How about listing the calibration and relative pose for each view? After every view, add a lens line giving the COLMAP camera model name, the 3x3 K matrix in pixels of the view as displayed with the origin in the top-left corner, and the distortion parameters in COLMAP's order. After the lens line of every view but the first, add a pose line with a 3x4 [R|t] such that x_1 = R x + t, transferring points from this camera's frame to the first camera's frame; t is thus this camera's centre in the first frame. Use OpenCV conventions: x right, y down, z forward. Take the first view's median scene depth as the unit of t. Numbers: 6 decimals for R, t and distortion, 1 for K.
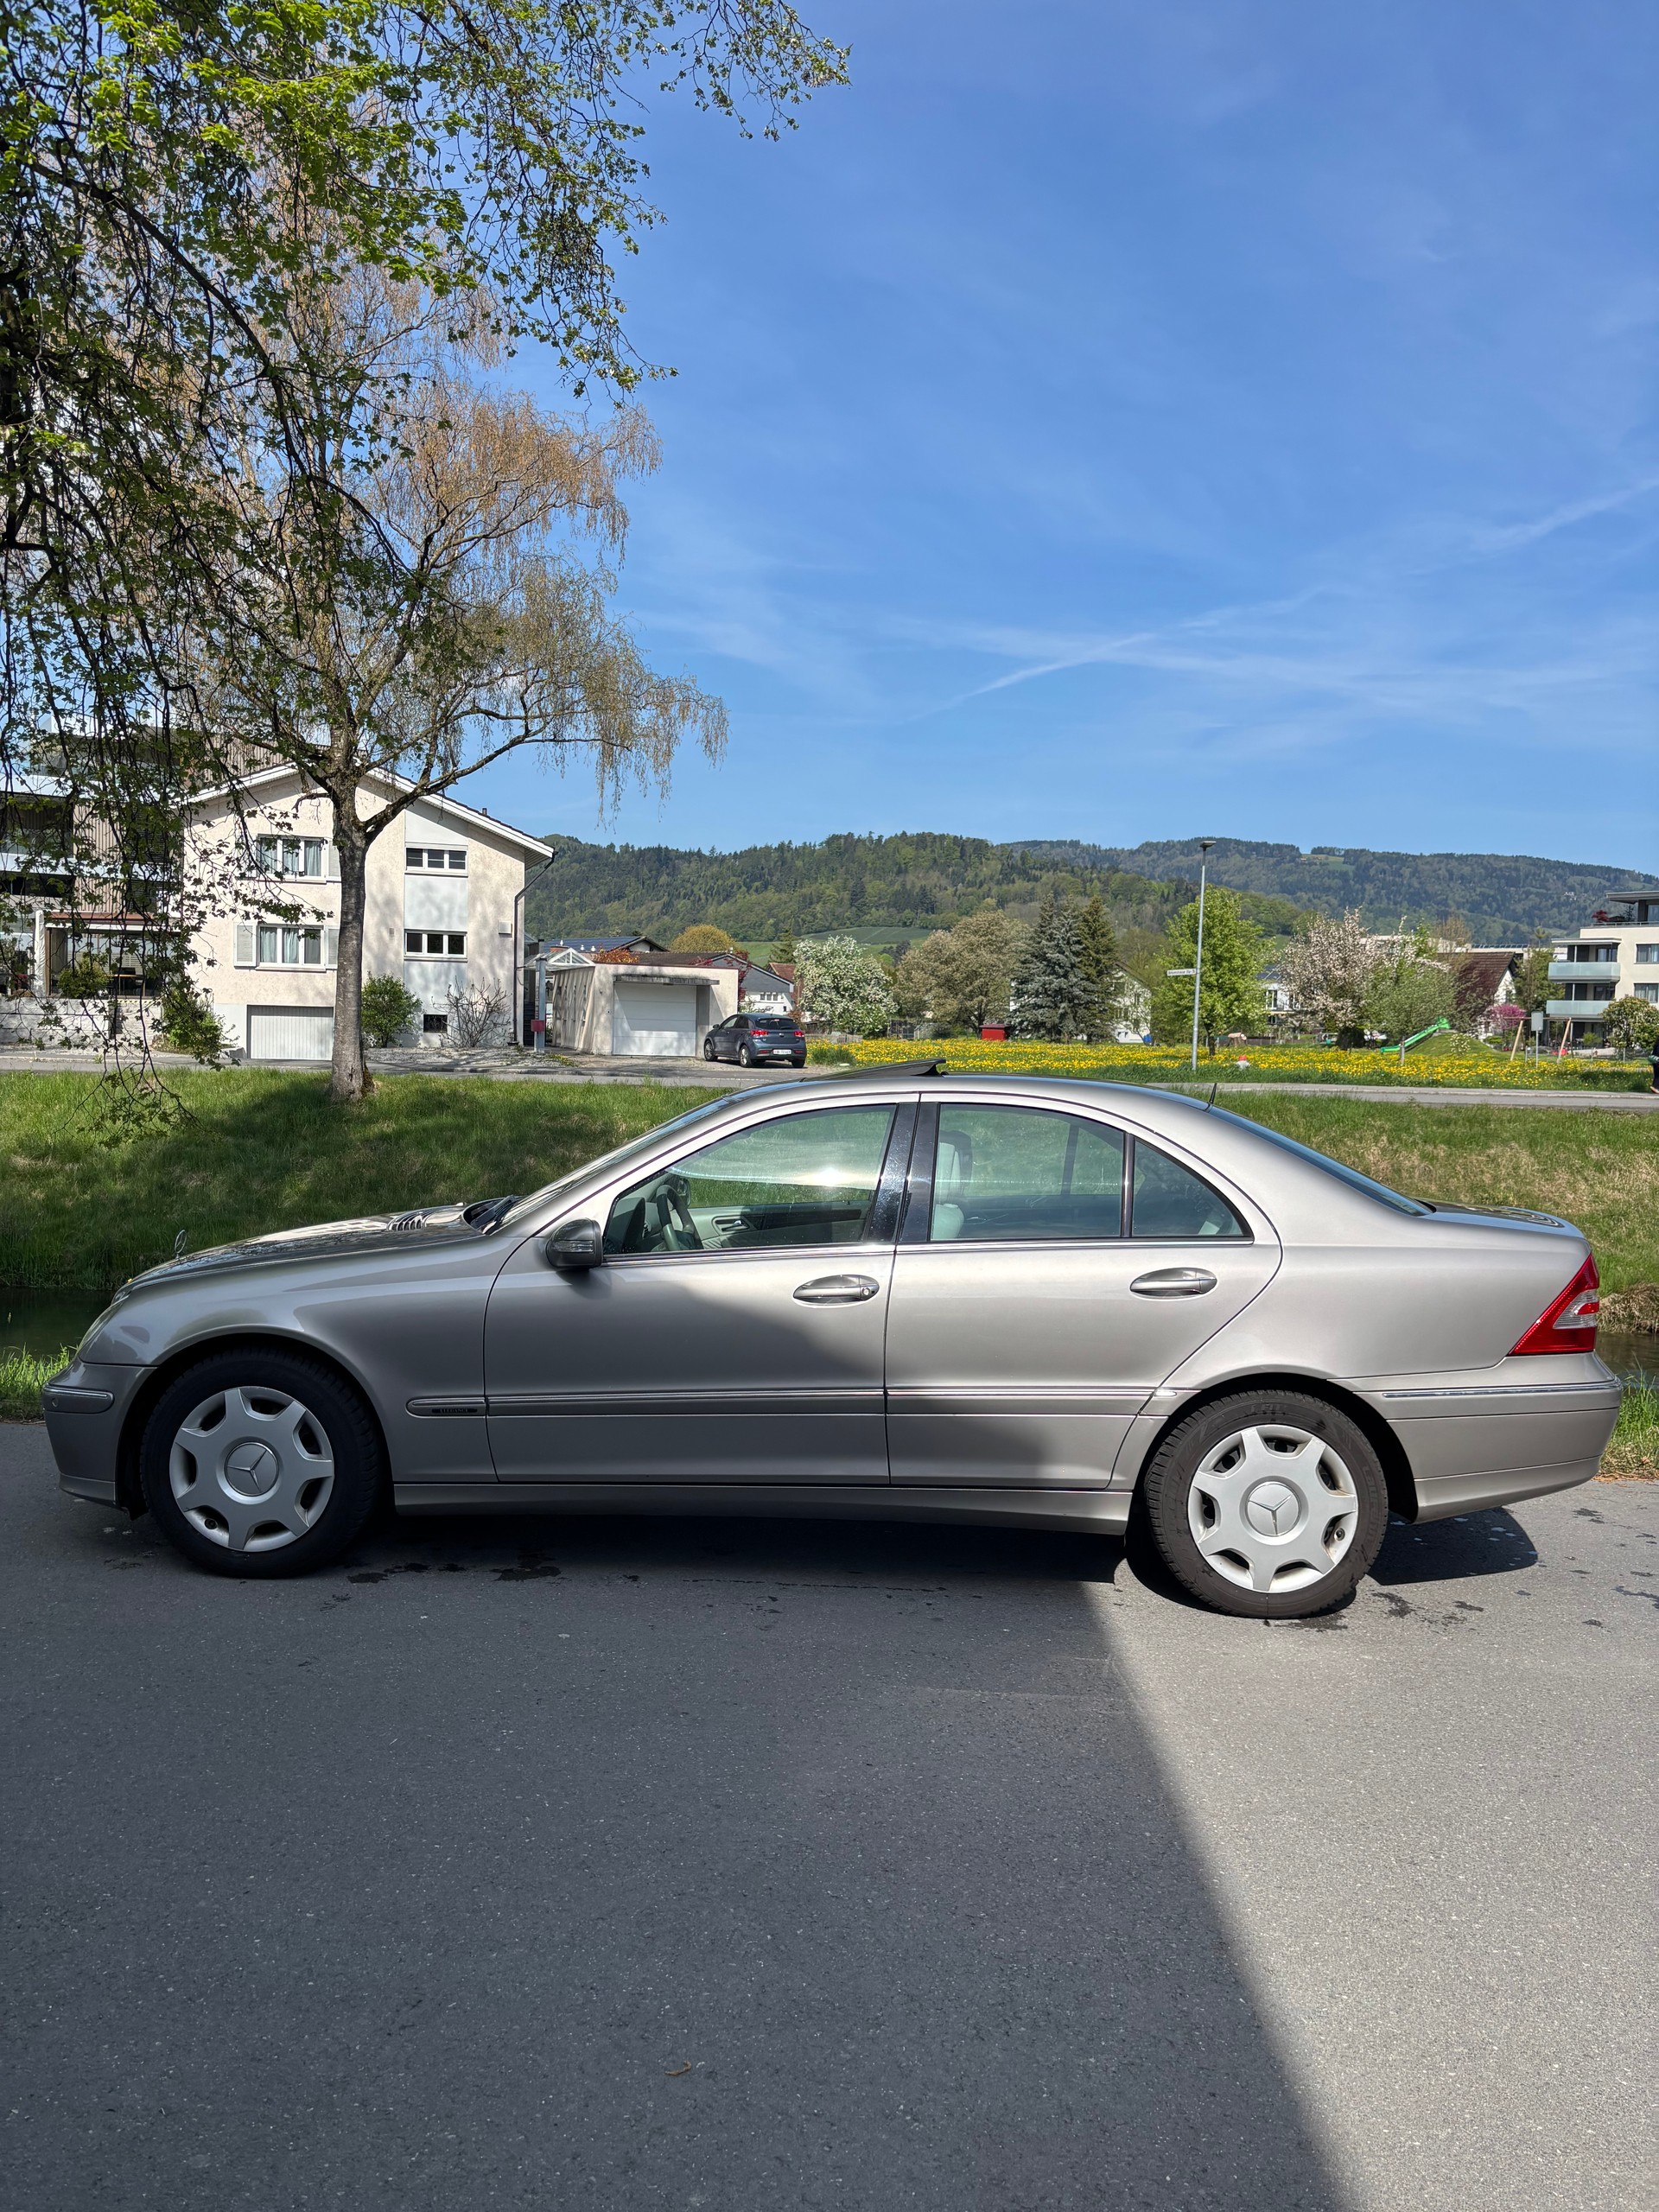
lens RADIAL K [[1692.0, 0, 843.7], [0, 1692.0, 1084.4], [0, 0, 1]] dist [-0.012096, 0.103889]
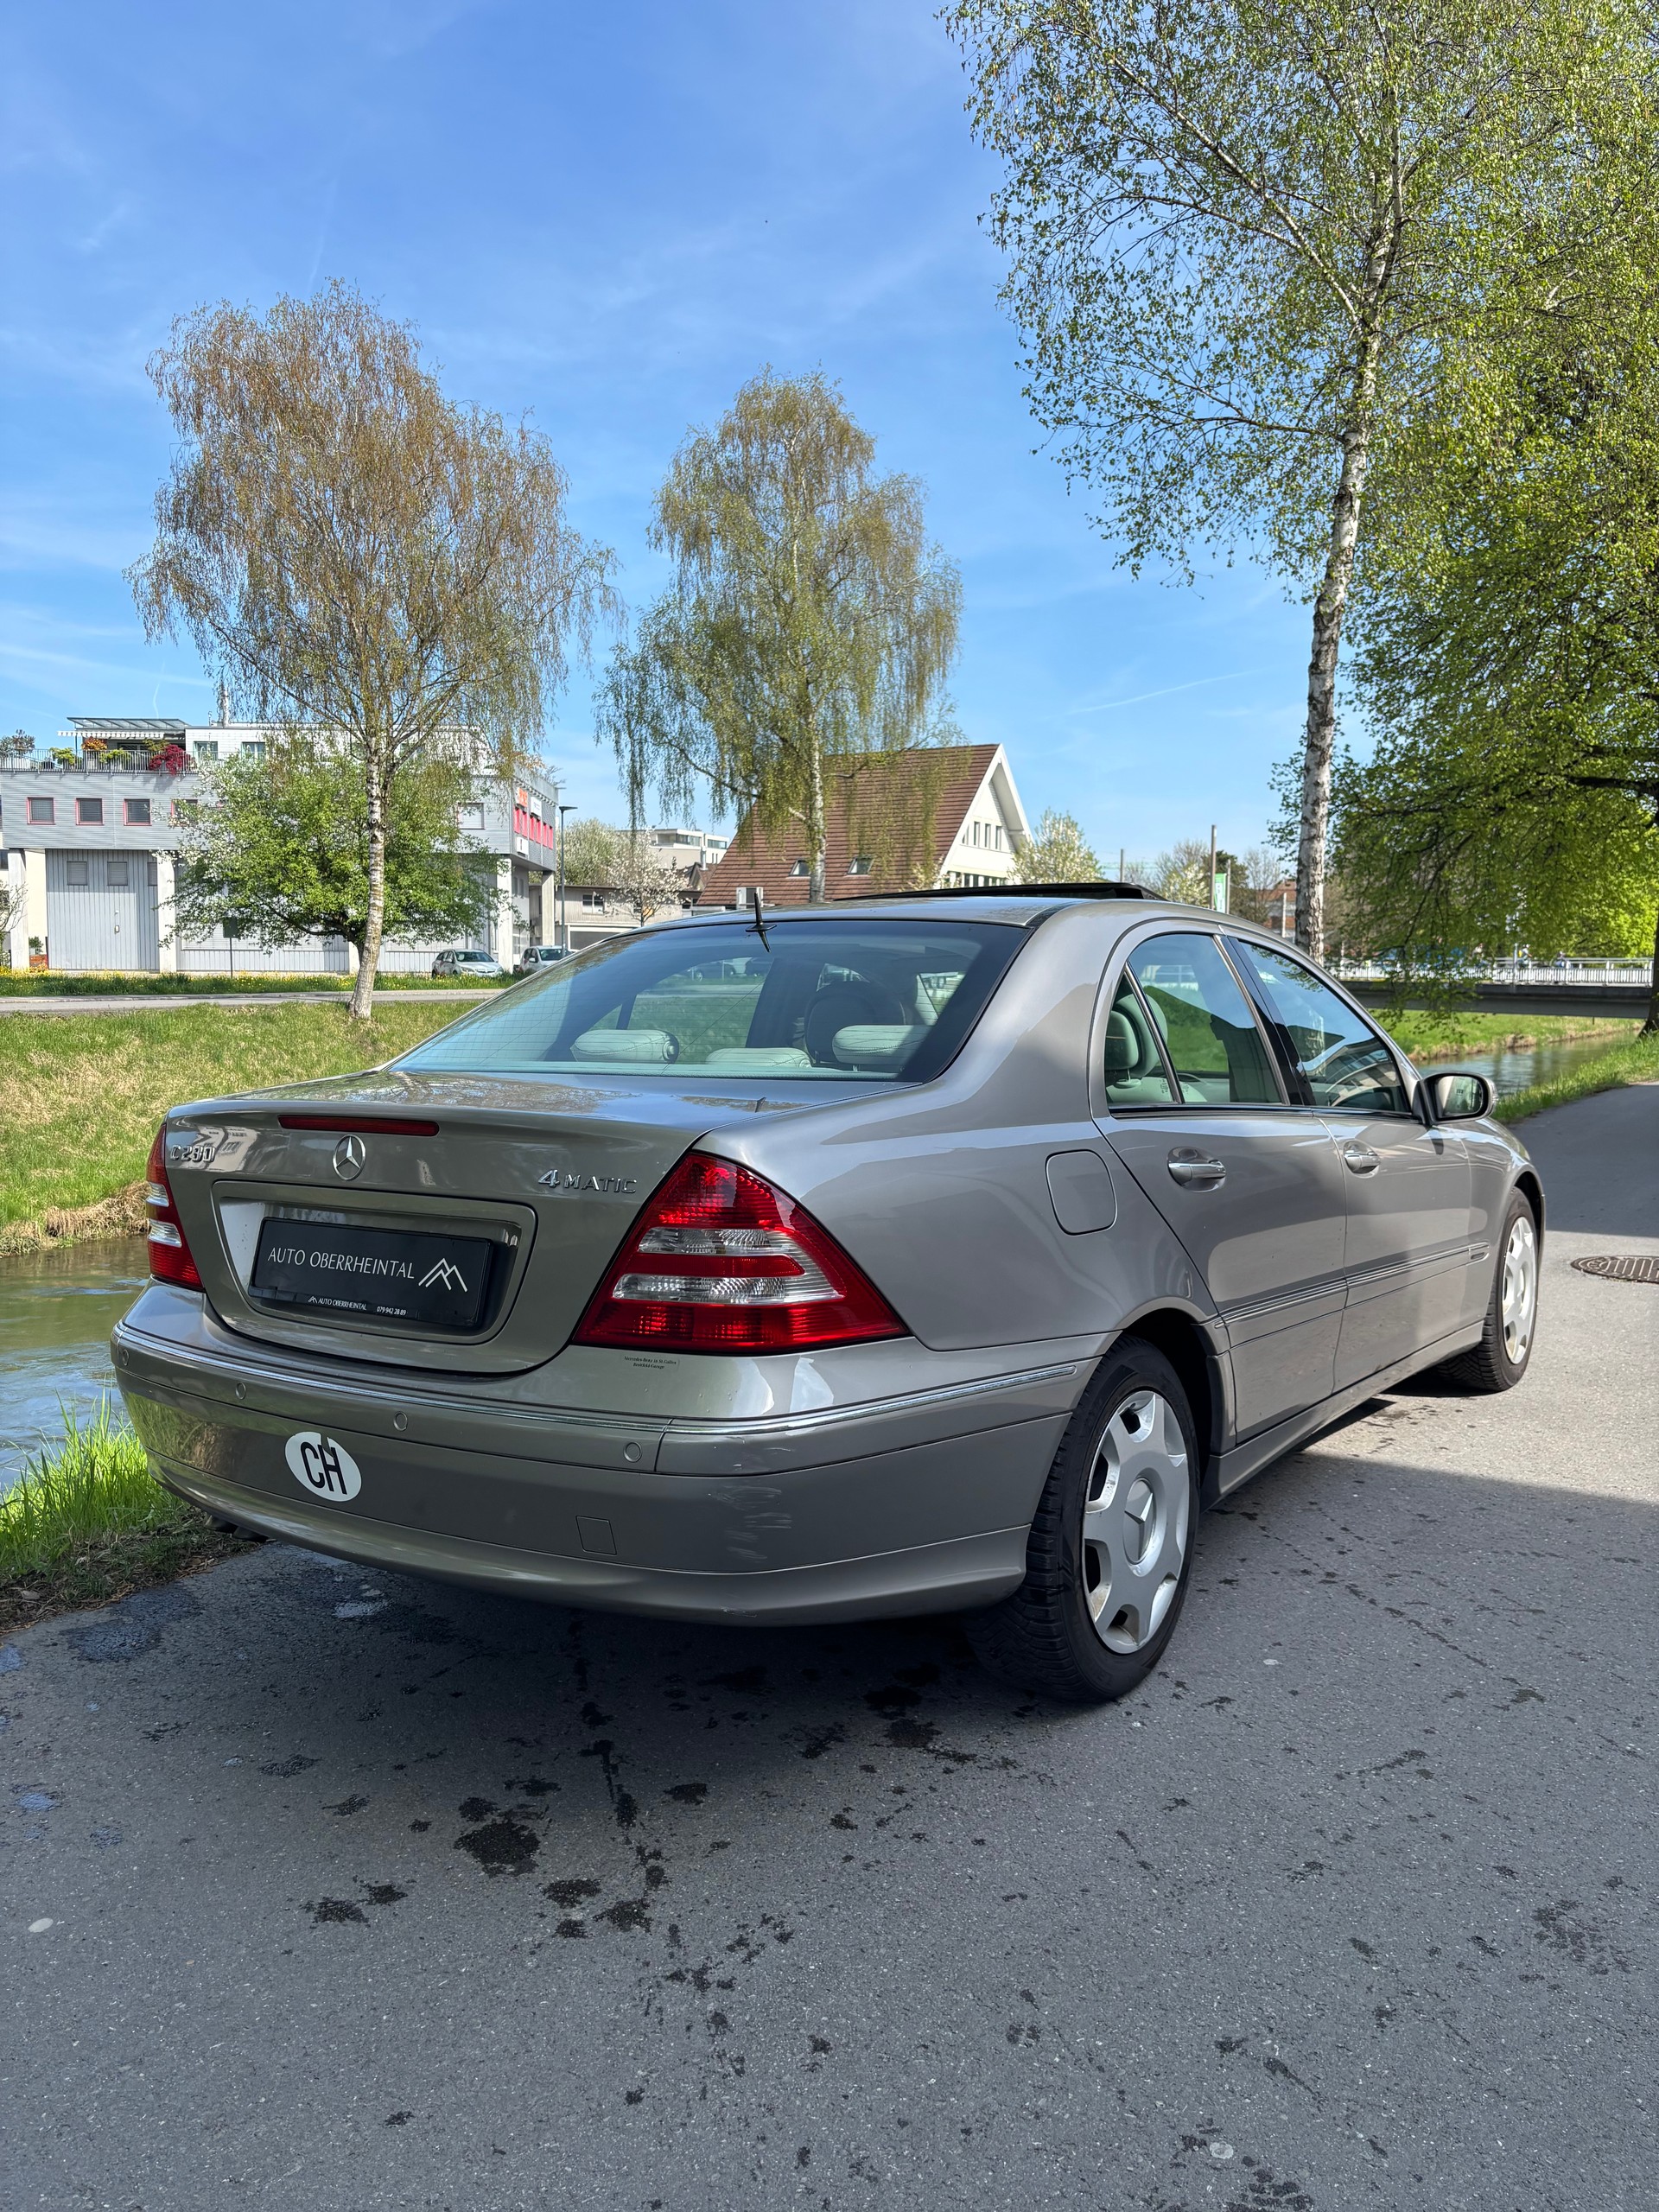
lens RADIAL K [[1690.9, 0, 832.4], [0, 1690.9, 1085.8], [0, 0, 1]] dist [0.016238, 0.004261]
pose [[0.543902, -0.079643, 0.835361, -0.103547], [0.035301, 0.996776, 0.072048, 0.002234], [-0.838406, -0.009698, 0.544960, 0.092978]]
